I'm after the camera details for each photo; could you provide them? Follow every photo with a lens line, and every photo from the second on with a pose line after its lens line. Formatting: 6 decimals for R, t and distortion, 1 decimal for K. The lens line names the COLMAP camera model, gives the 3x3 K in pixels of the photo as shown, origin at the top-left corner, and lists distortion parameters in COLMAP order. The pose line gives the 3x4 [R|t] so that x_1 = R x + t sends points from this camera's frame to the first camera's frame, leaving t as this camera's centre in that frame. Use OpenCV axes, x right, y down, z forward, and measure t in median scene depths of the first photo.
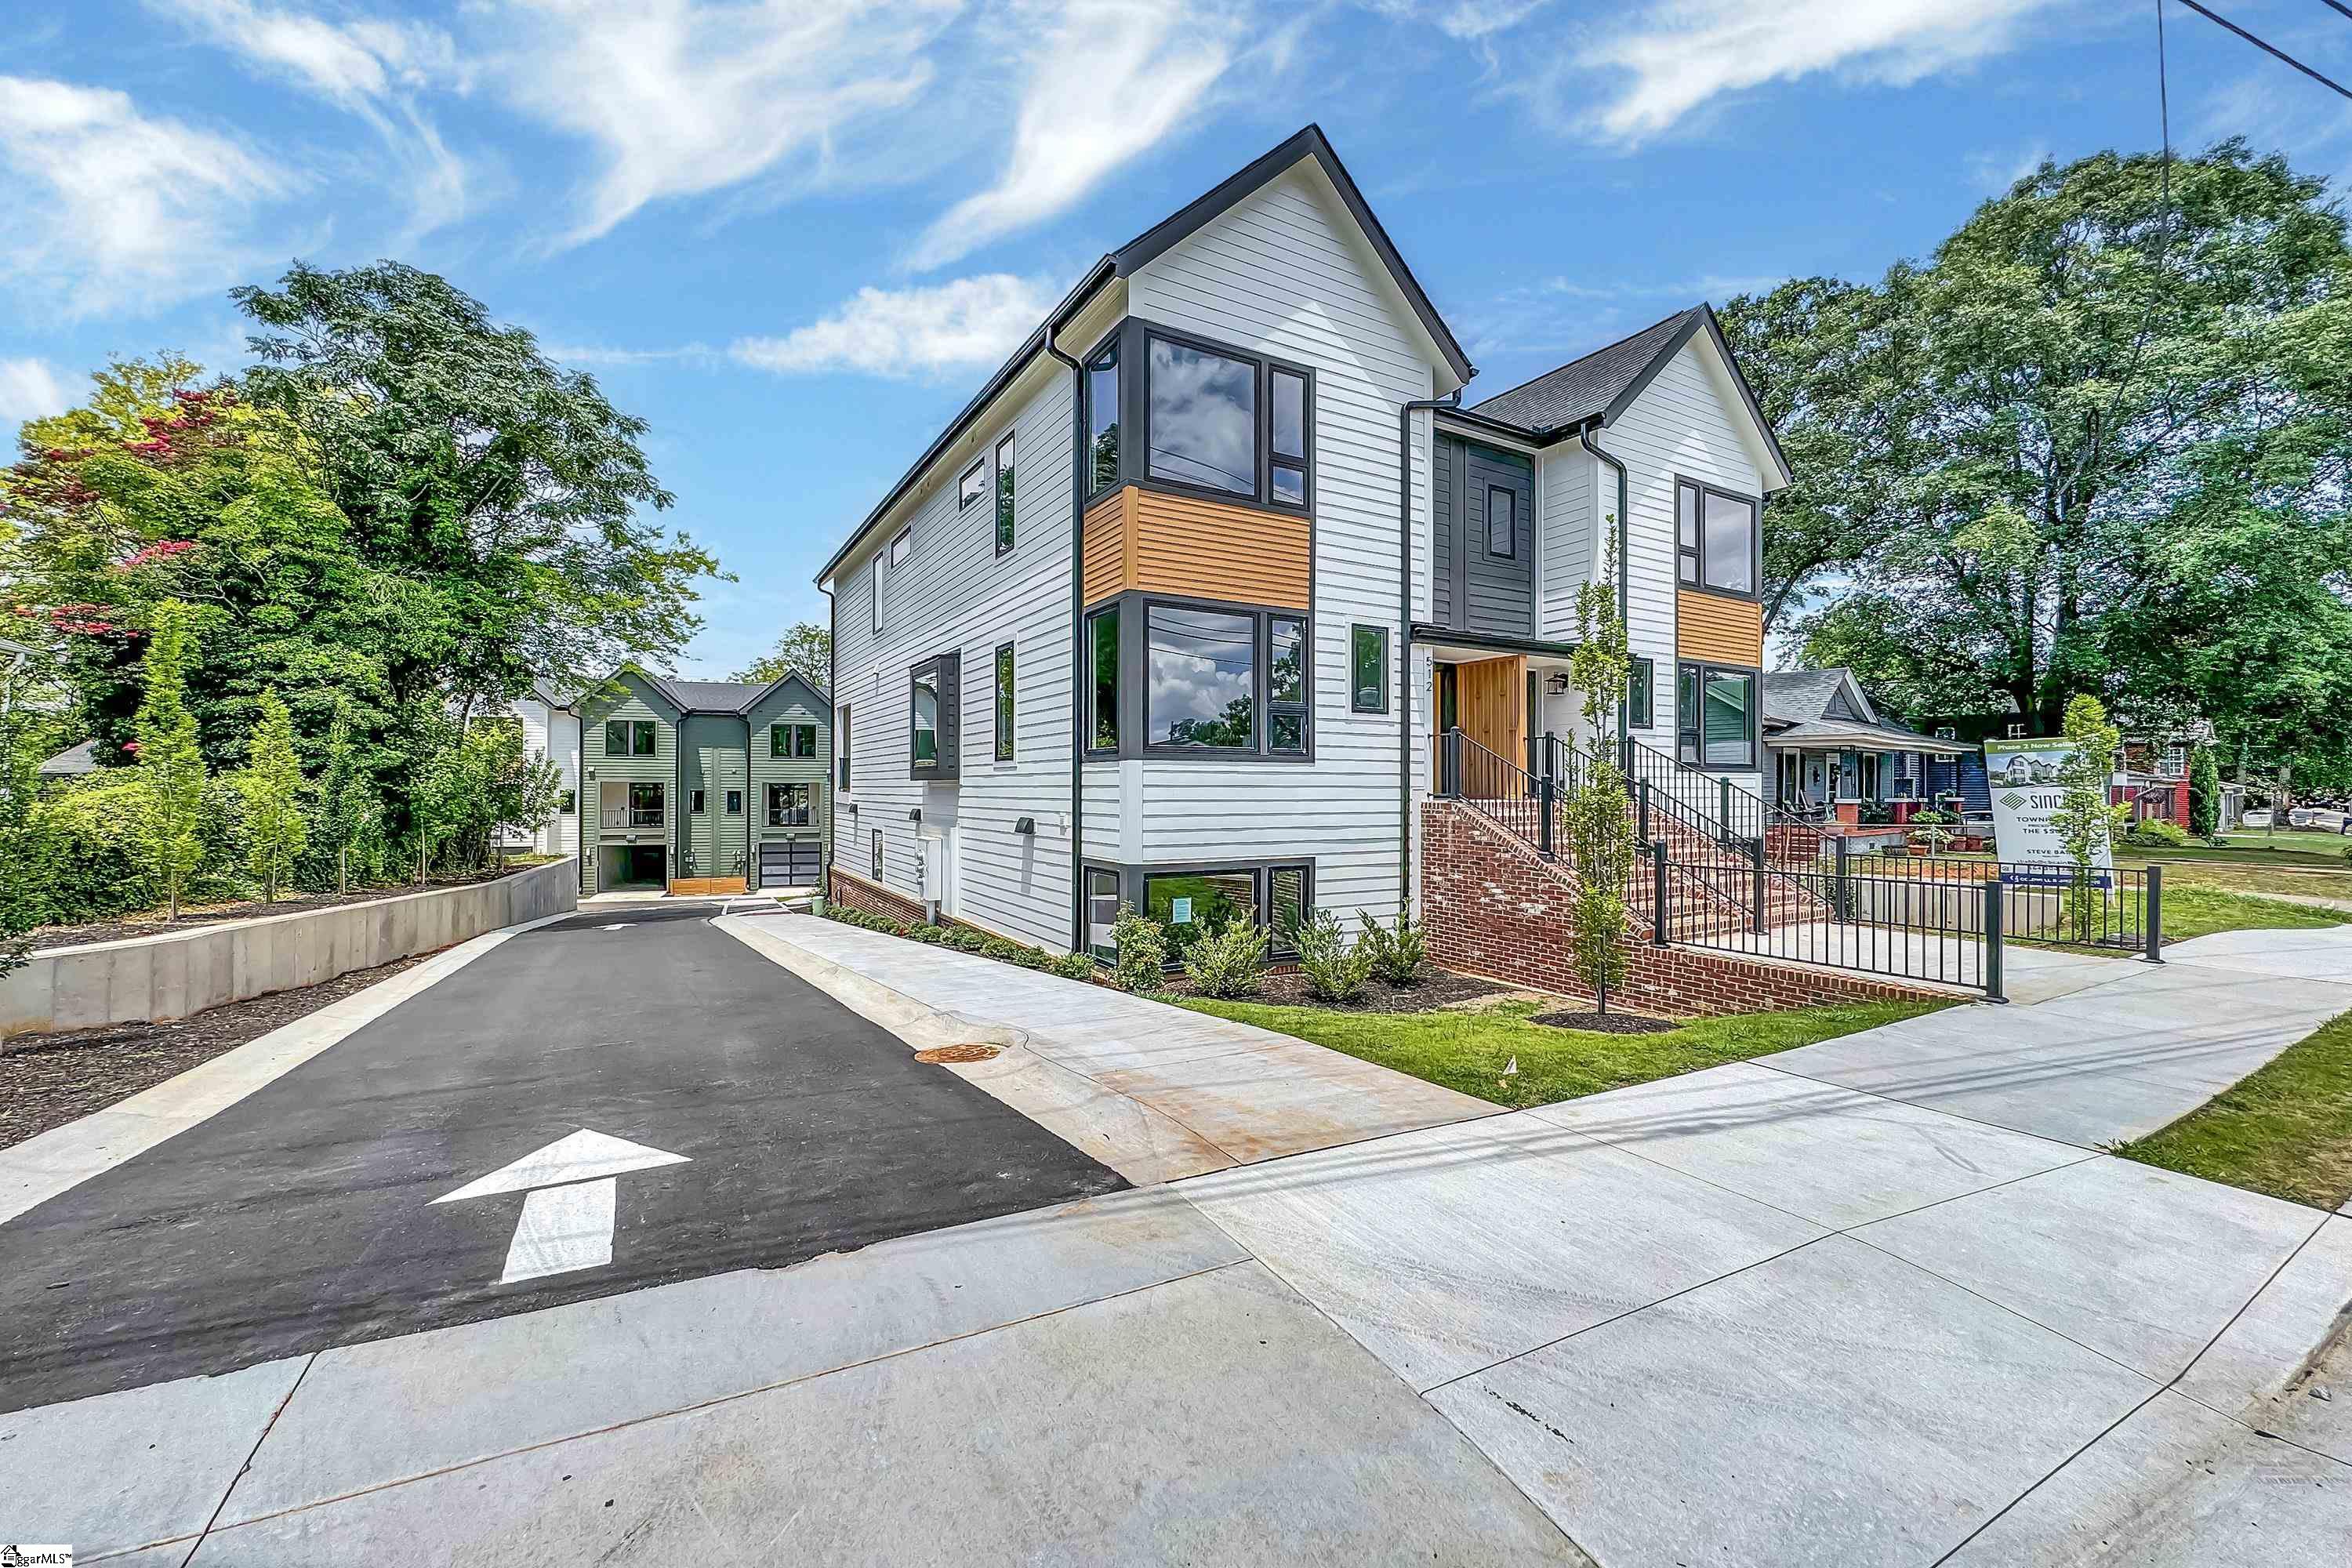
lens RADIAL K [[938.2, 0, 1162.2], [0, 938.2, 774.1], [0, 0, 1]] dist [-0.000498, 0.000013]
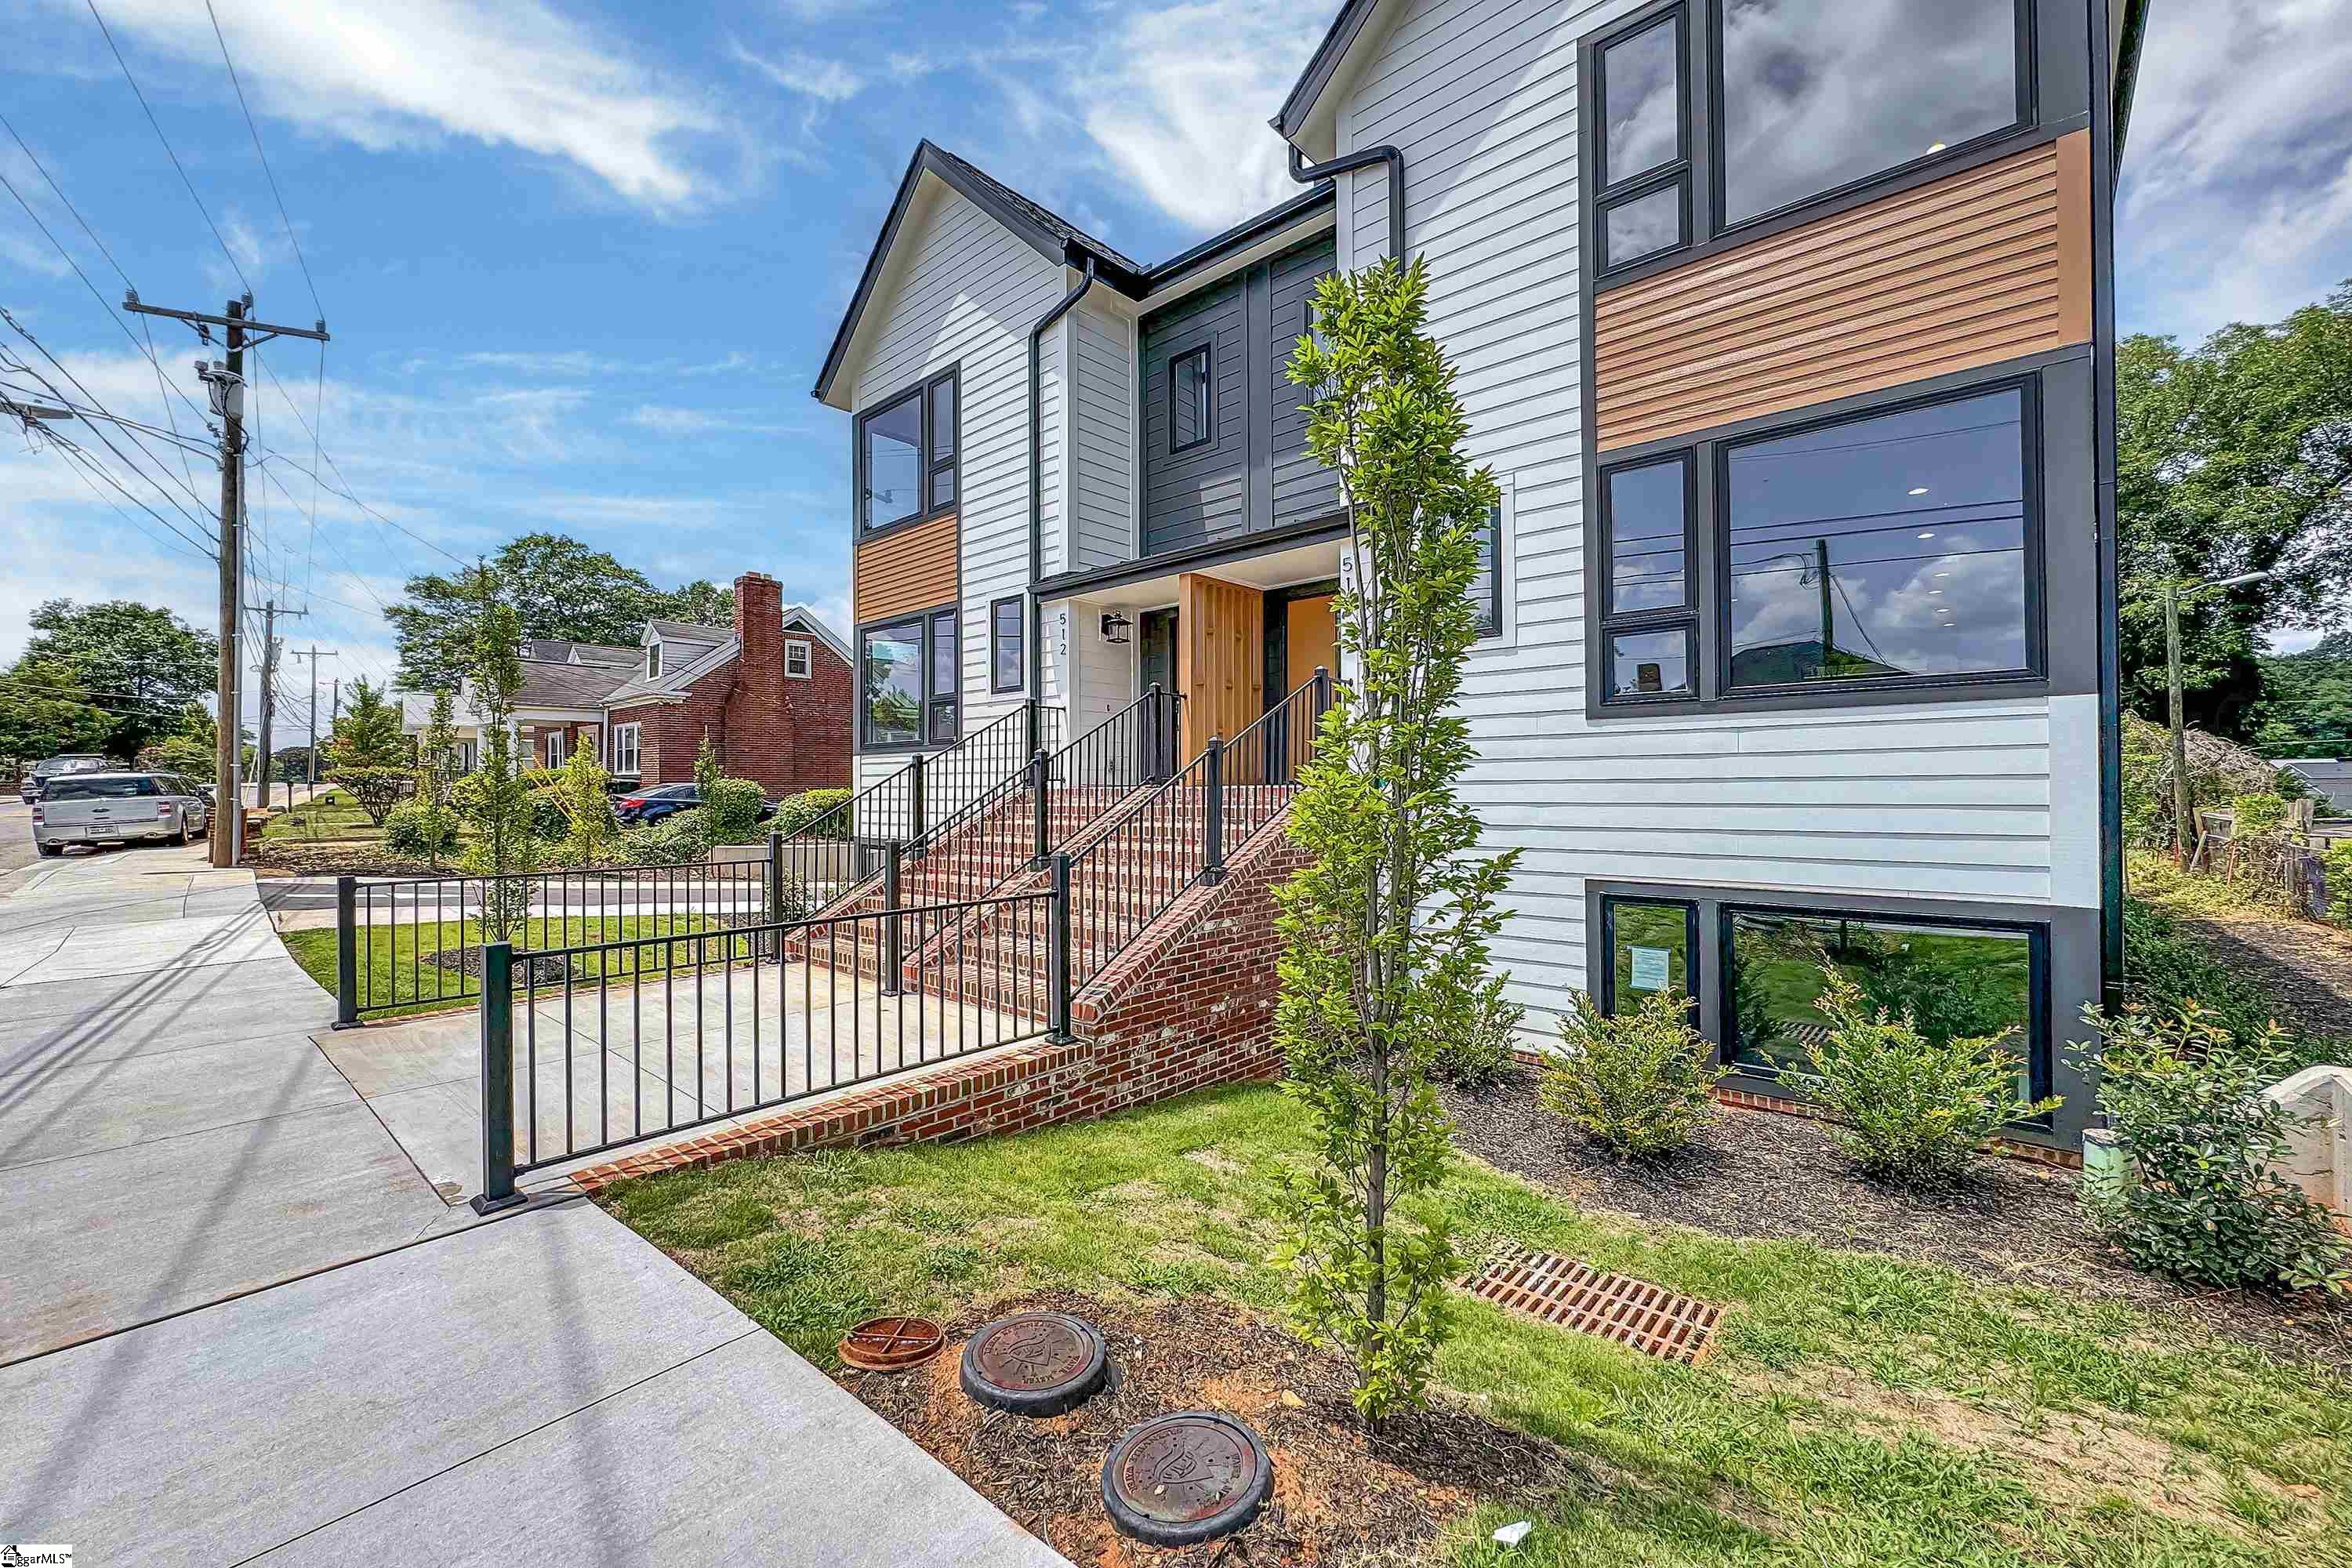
lens RADIAL K [[938.2, 0, 1174.2], [0, 938.2, 769.7], [0, 0, 1]] dist [-0.000498, 0.000013]
pose [[0.309976, -0.023586, -0.950452, 1.120742], [0.019174, 0.999644, -0.018553, 0.030407], [0.950551, -0.012473, 0.310317, 0.851514]]
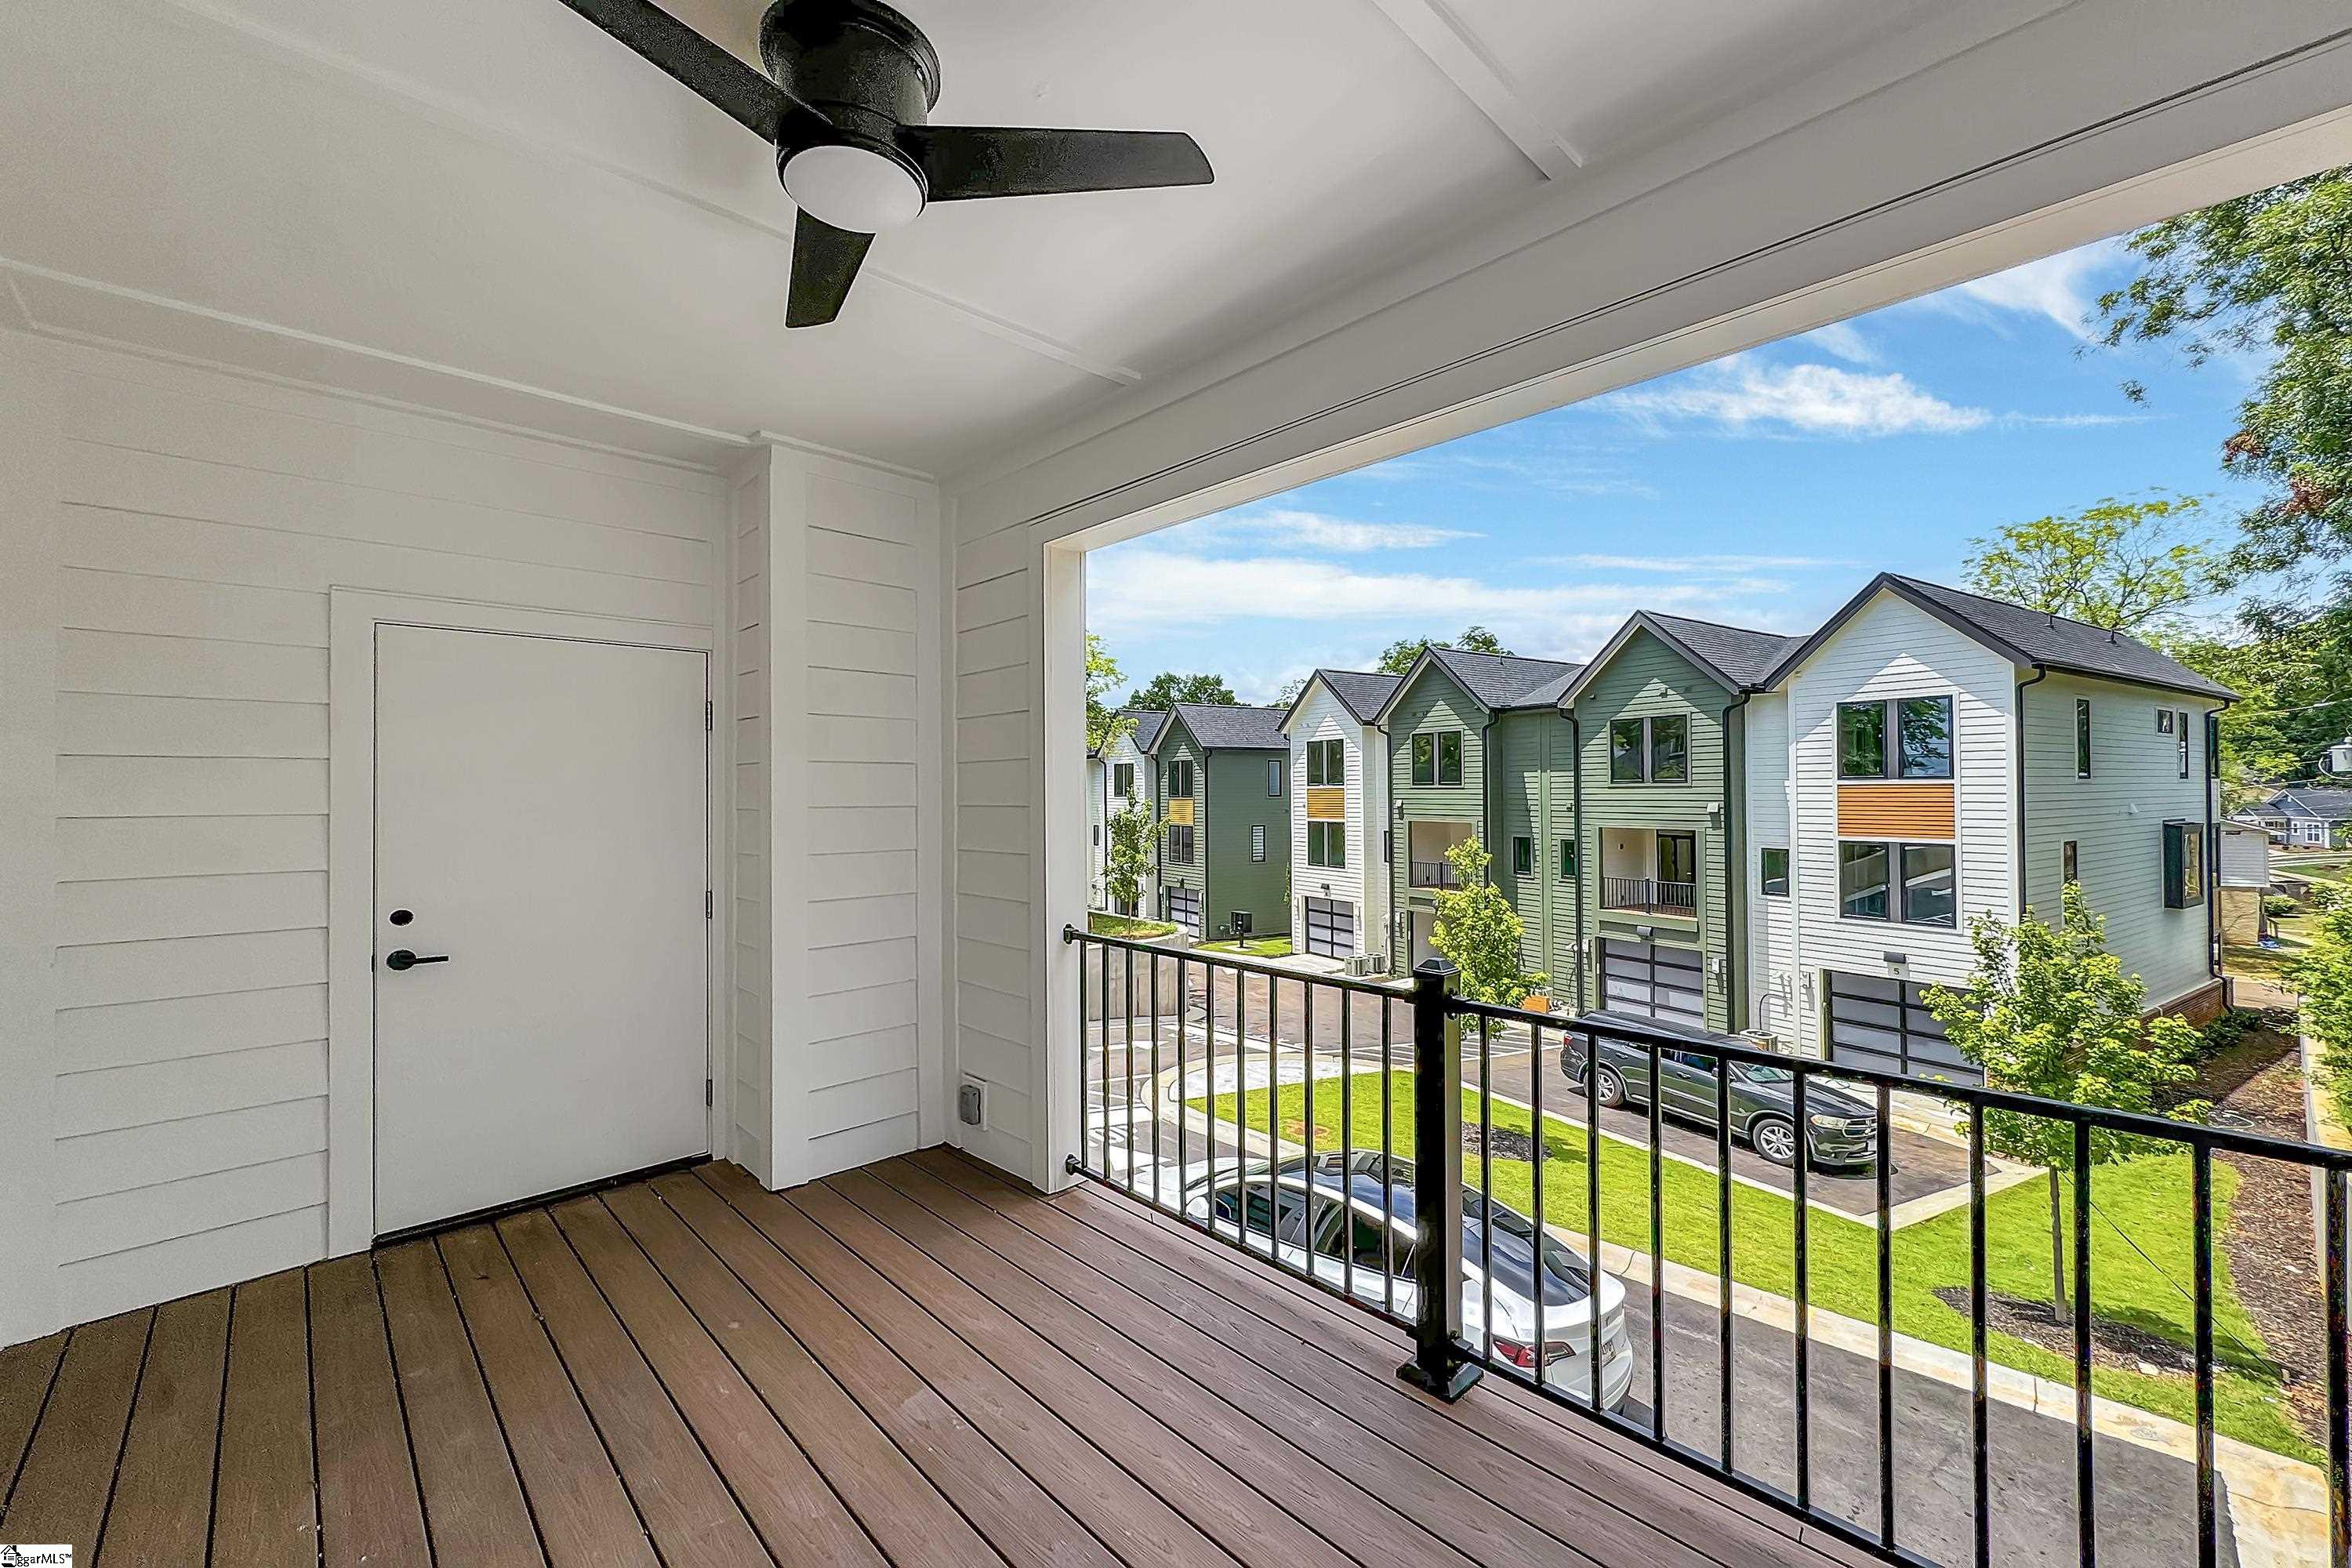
lens RADIAL K [[938.2, 0, 1179.9], [0, 938.2, 786.4], [0, 0, 1]] dist [-0.000498, 0.000013]
pose [[0.227964, -0.012185, -0.973593, 0.180733], [0.013341, 0.999867, -0.009390, -0.046524], [0.973578, -0.010848, 0.228096, 2.248804]]
